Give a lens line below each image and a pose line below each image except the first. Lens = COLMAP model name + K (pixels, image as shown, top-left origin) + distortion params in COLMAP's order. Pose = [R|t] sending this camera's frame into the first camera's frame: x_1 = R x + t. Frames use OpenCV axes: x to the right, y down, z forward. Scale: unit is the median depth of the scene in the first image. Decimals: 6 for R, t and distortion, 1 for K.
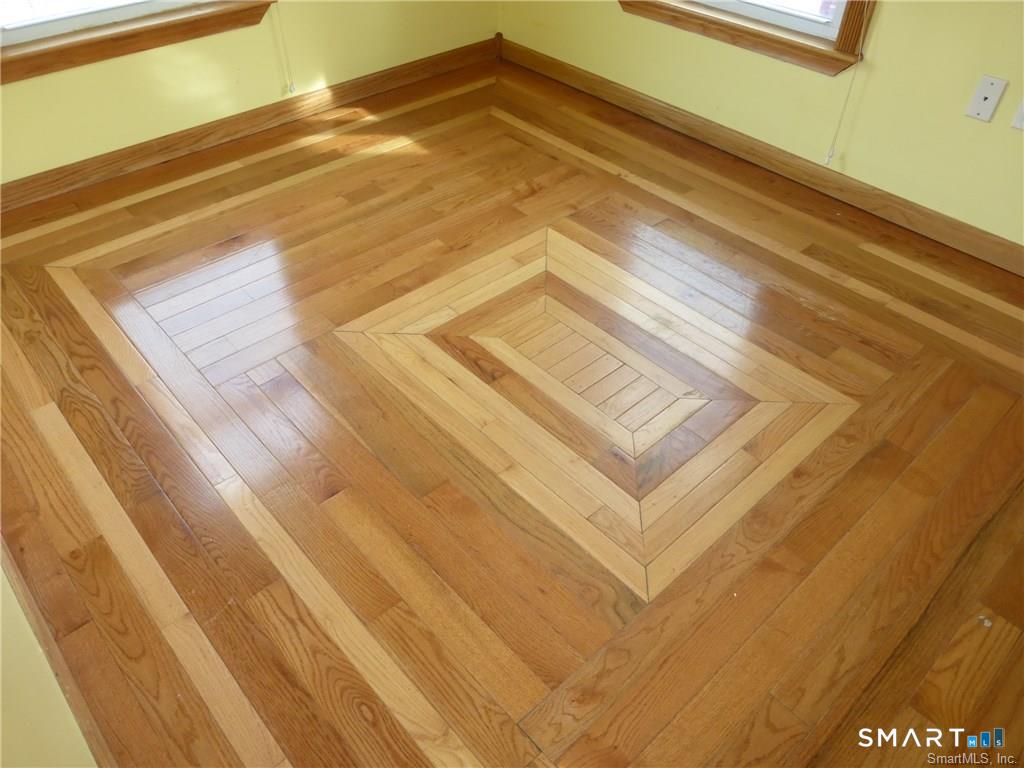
lens RADIAL K [[734.9, 0, 513.9], [0, 734.9, 391.7], [0, 0, 1]] dist [-0.024195, 0.011078]
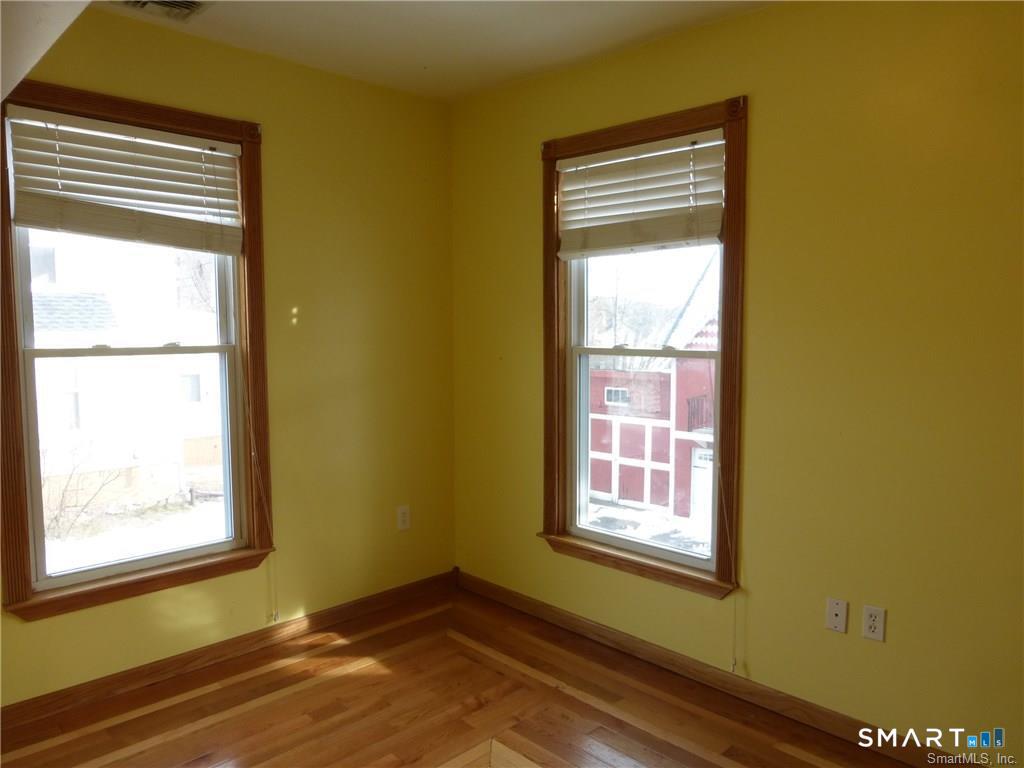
lens RADIAL K [[734.9, 0, 517.2], [0, 734.9, 384.6], [0, 0, 1]] dist [-0.024195, 0.011078]
pose [[0.998800, -0.009034, 0.048129, 0.033124], [0.037195, 0.779222, -0.625644, 0.047092], [-0.031851, 0.626683, 0.778623, -0.179532]]
